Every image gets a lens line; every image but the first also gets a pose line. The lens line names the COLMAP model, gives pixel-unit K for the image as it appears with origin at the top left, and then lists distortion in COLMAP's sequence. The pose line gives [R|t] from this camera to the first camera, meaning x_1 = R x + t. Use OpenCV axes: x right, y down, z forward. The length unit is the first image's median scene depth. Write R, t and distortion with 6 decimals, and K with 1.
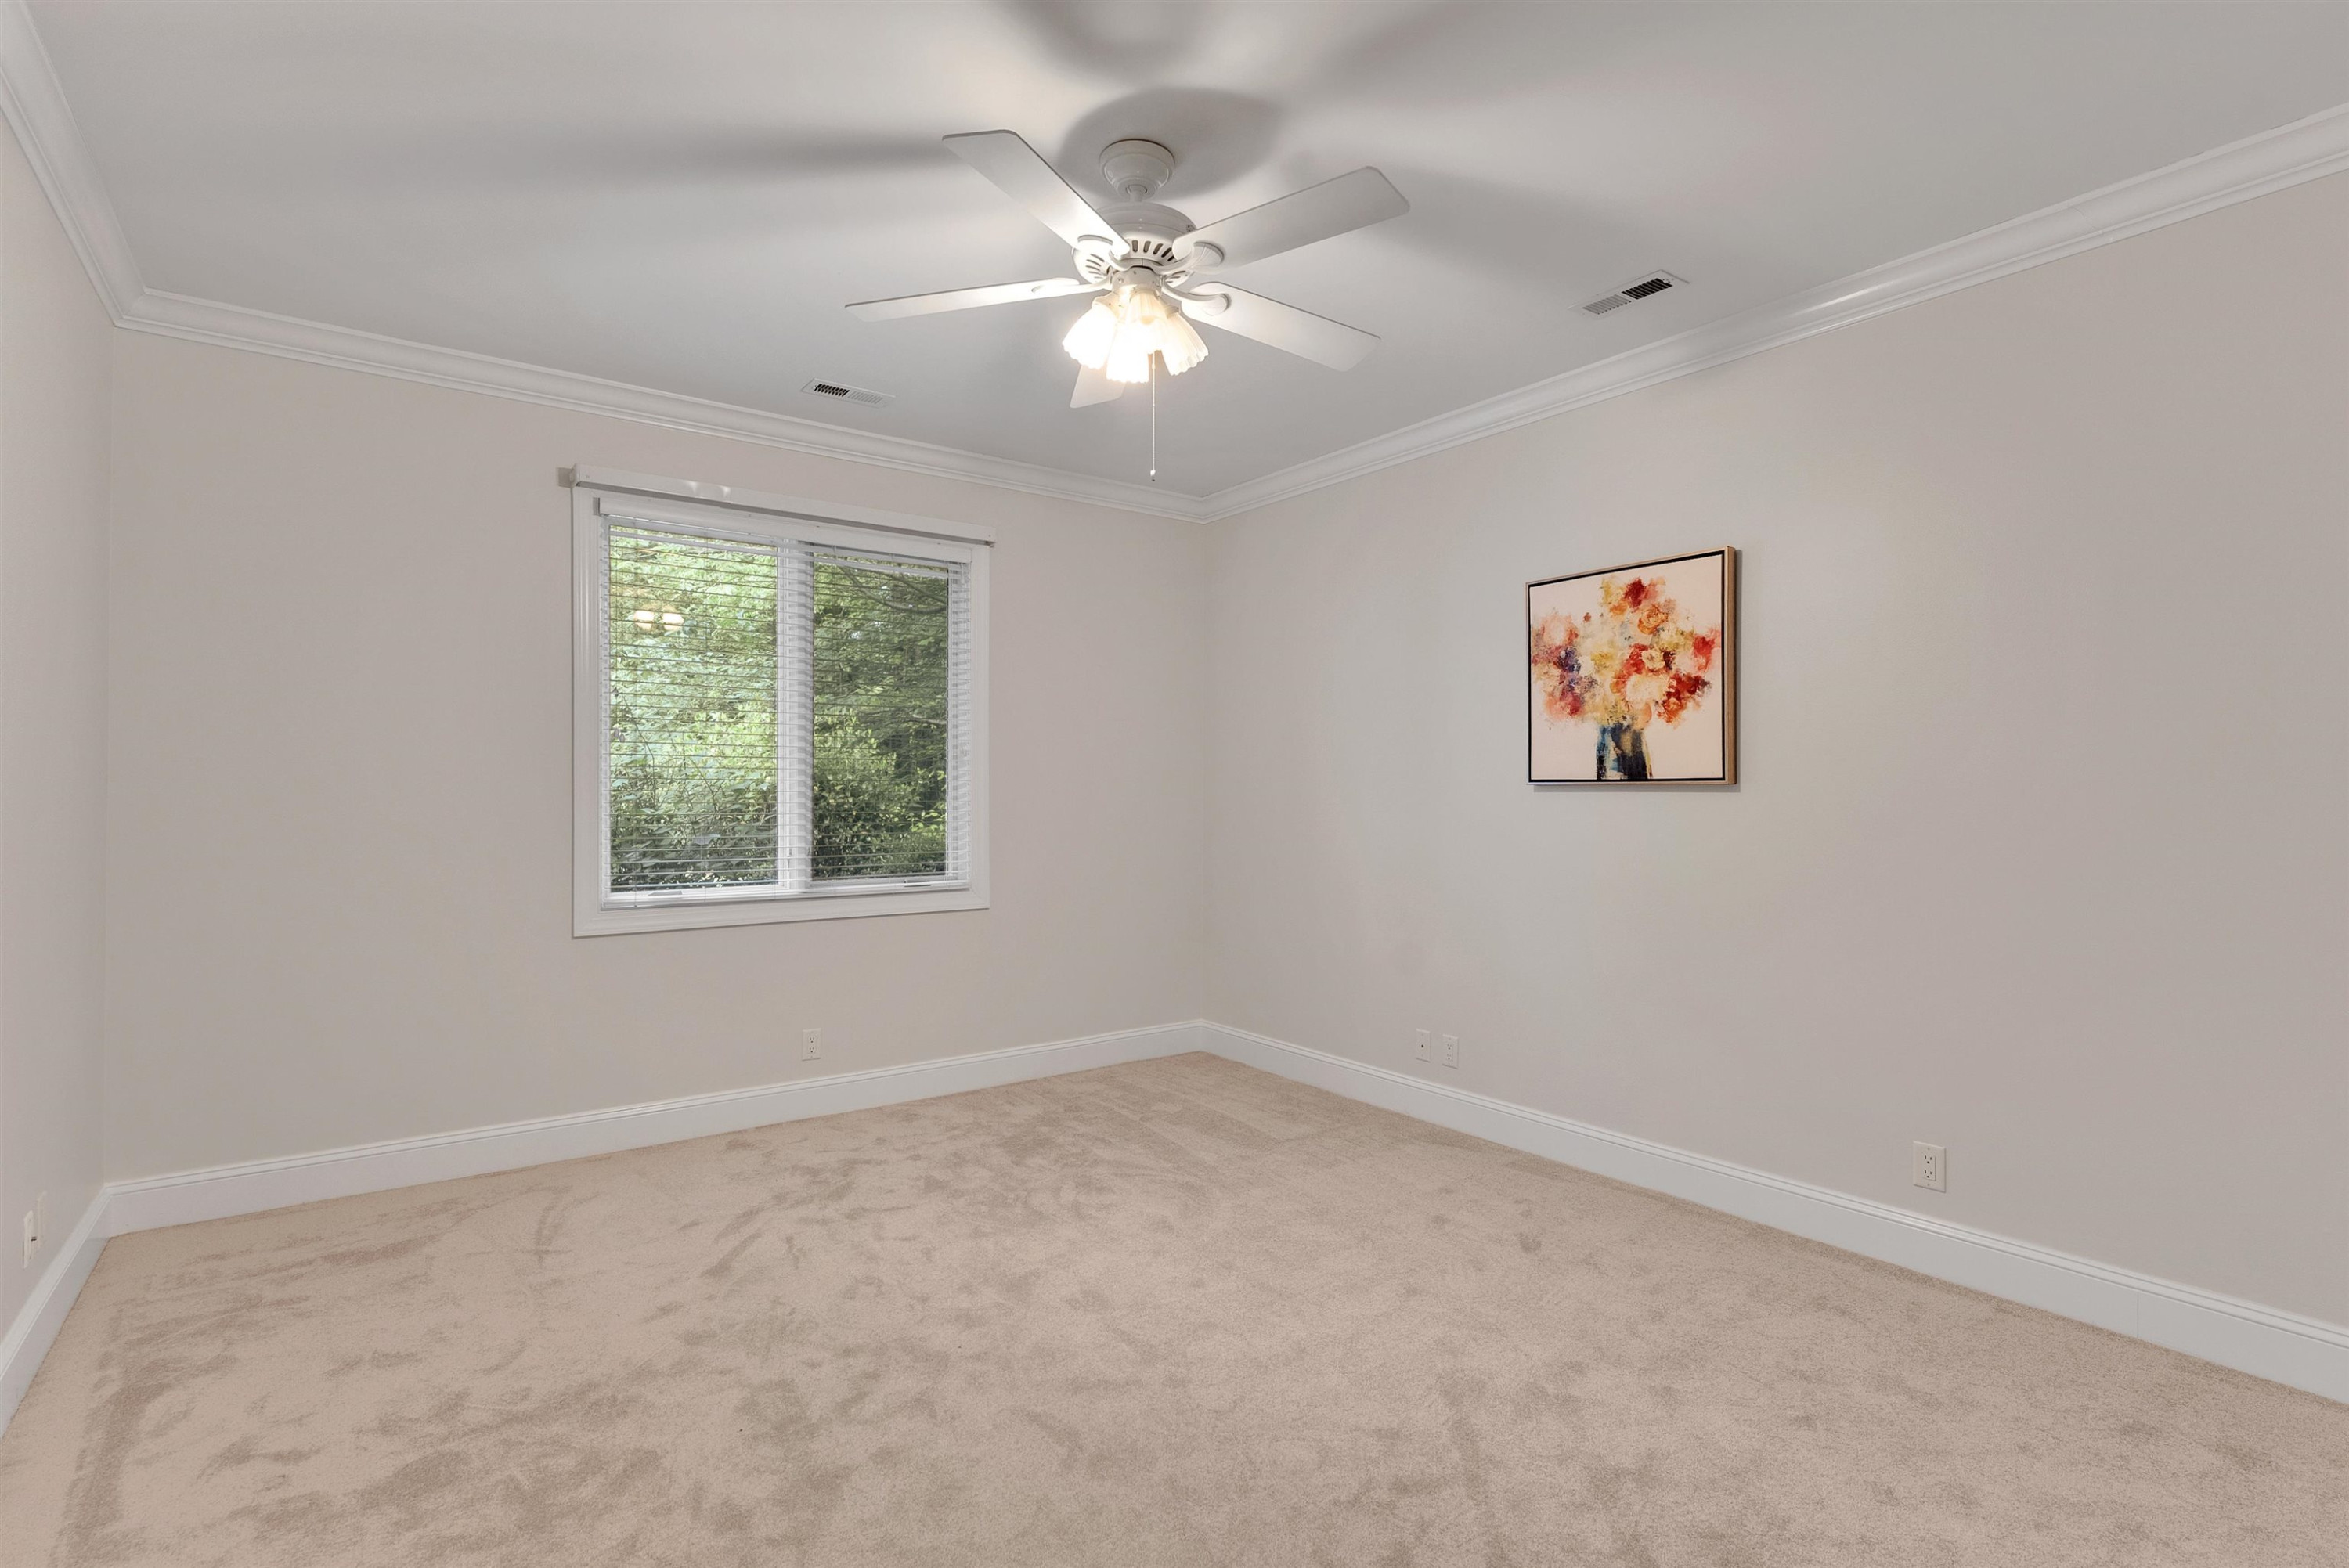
lens RADIAL K [[1110.9, 0, 1170.4], [0, 1110.9, 798.1], [0, 0, 1]] dist [-0.000752, -0.000264]
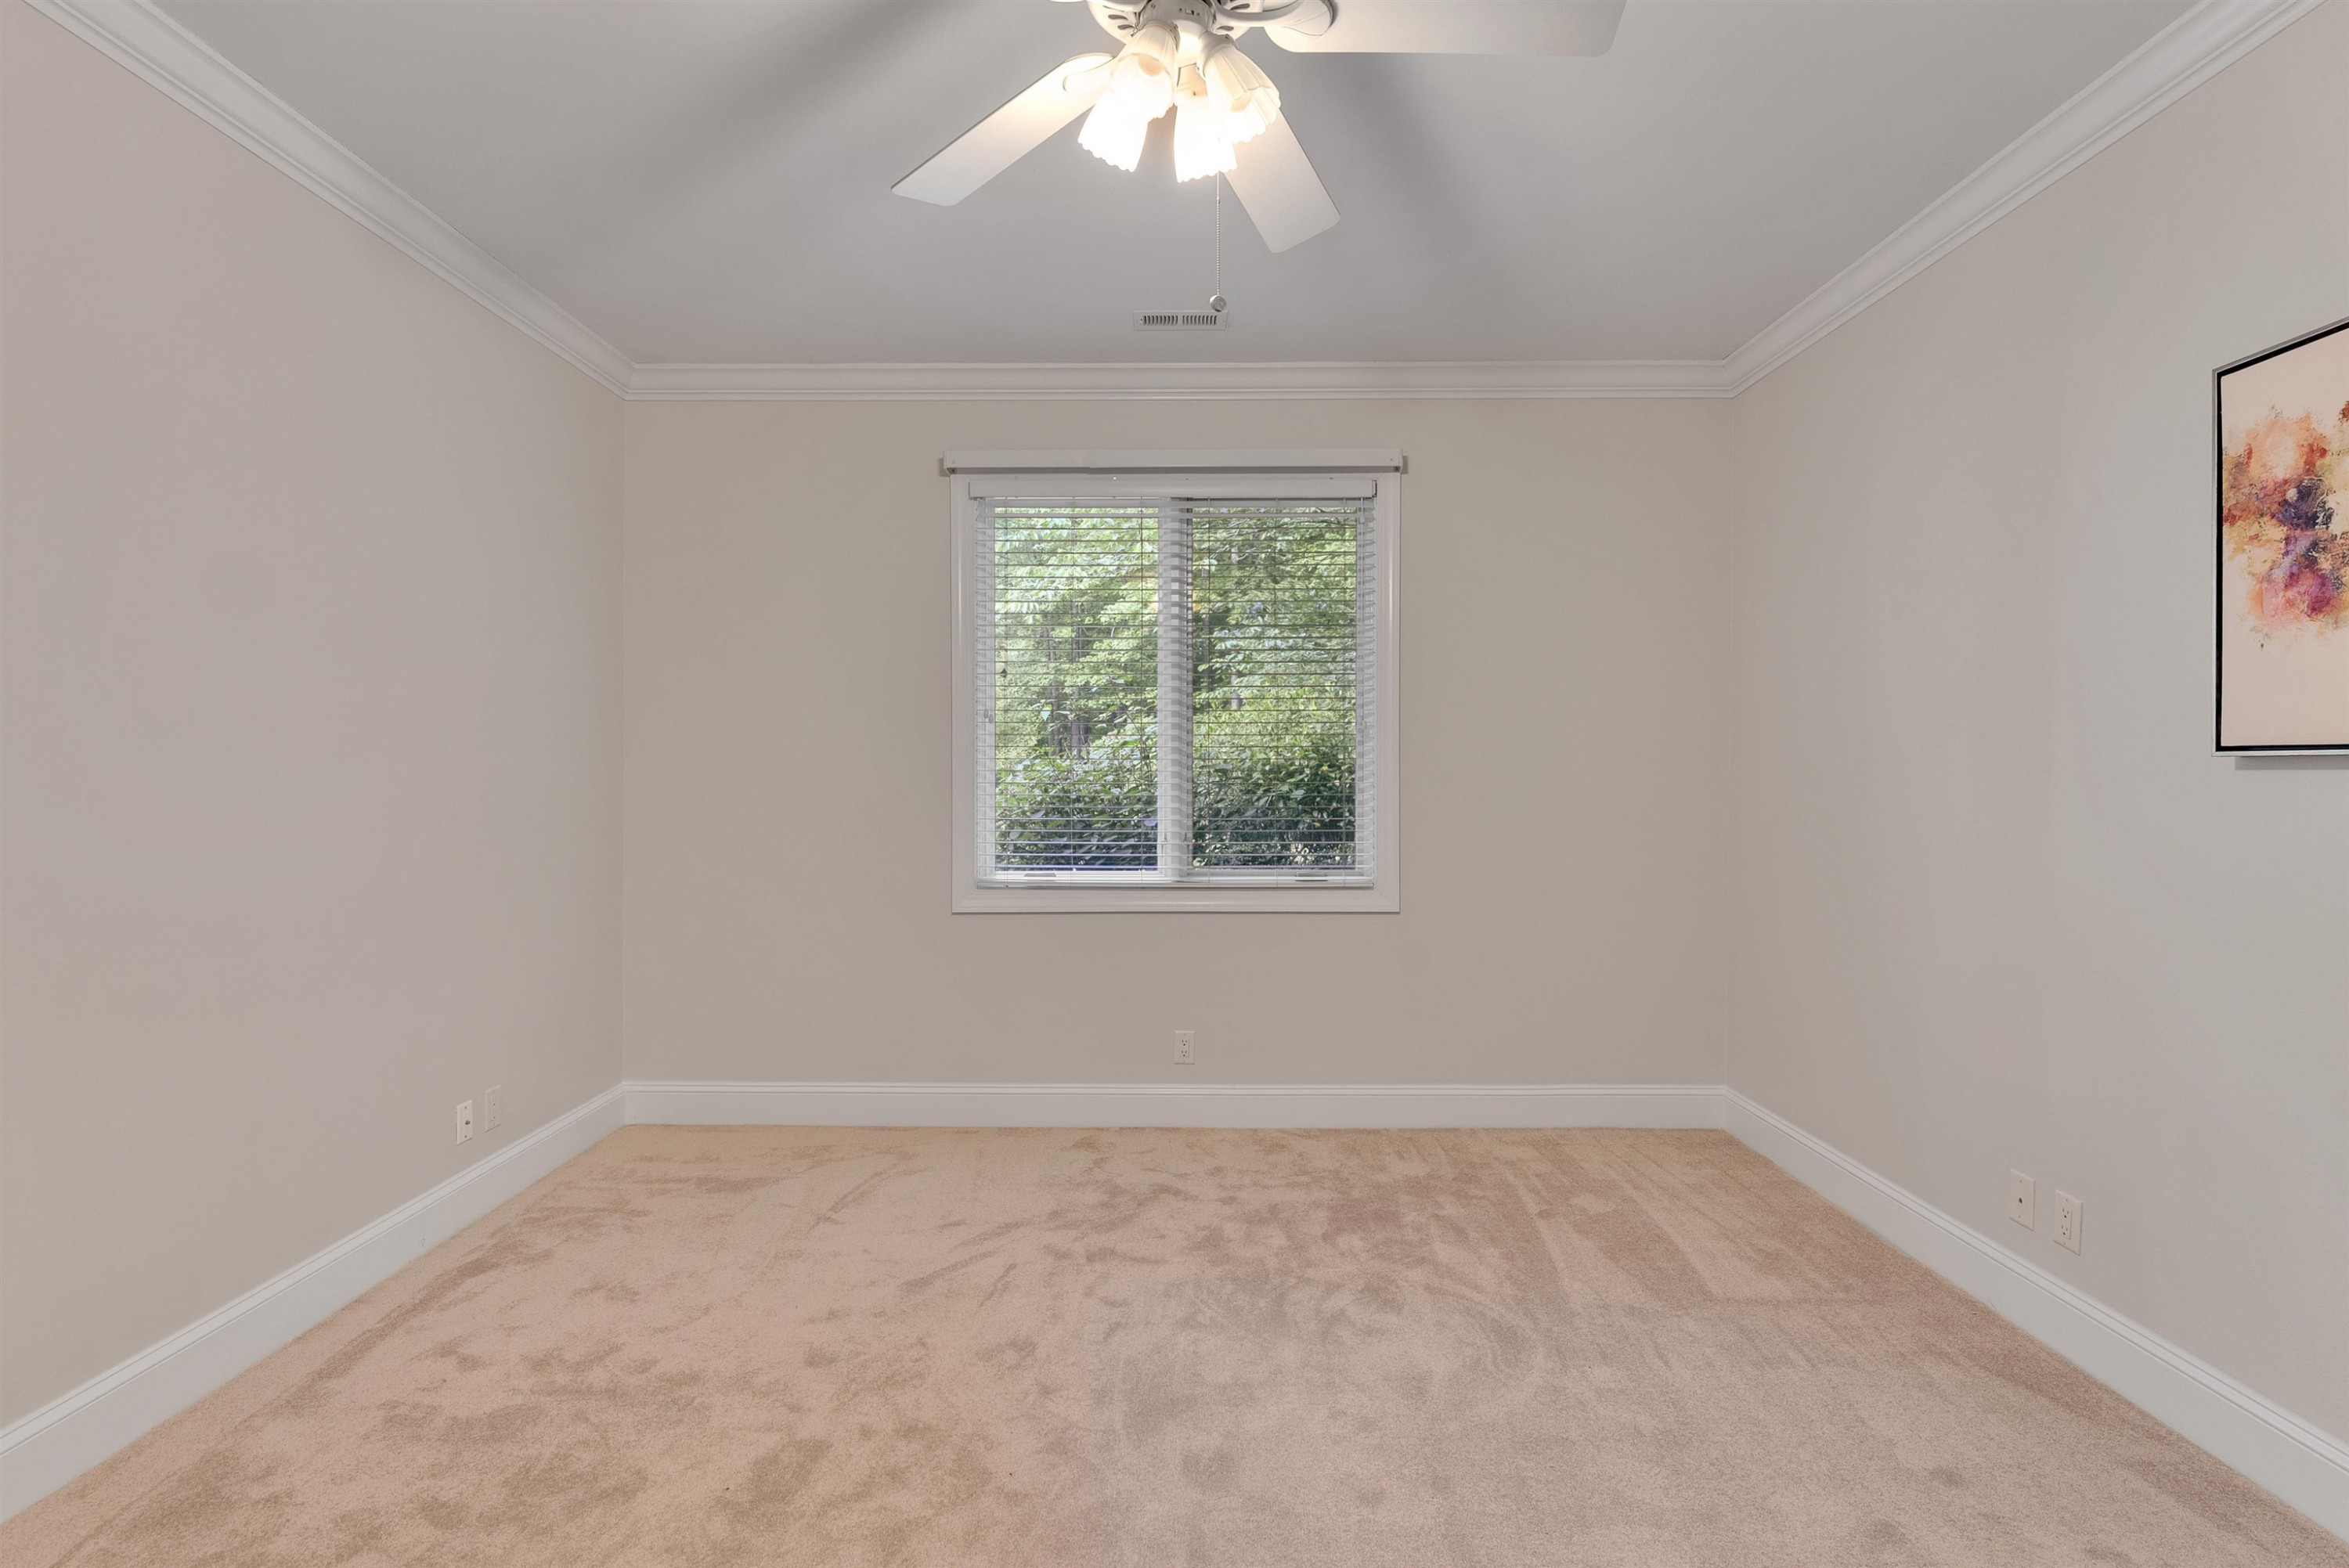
lens RADIAL K [[1121.7, 0, 1172.1], [0, 1121.7, 791.3], [0, 0, 1]] dist [-0.002100, -0.001105]
pose [[0.800946, 0.009056, -0.598669, 0.253083], [-0.001906, 0.999919, 0.012575, -0.001164], [0.598734, -0.008931, 0.800898, 0.293482]]
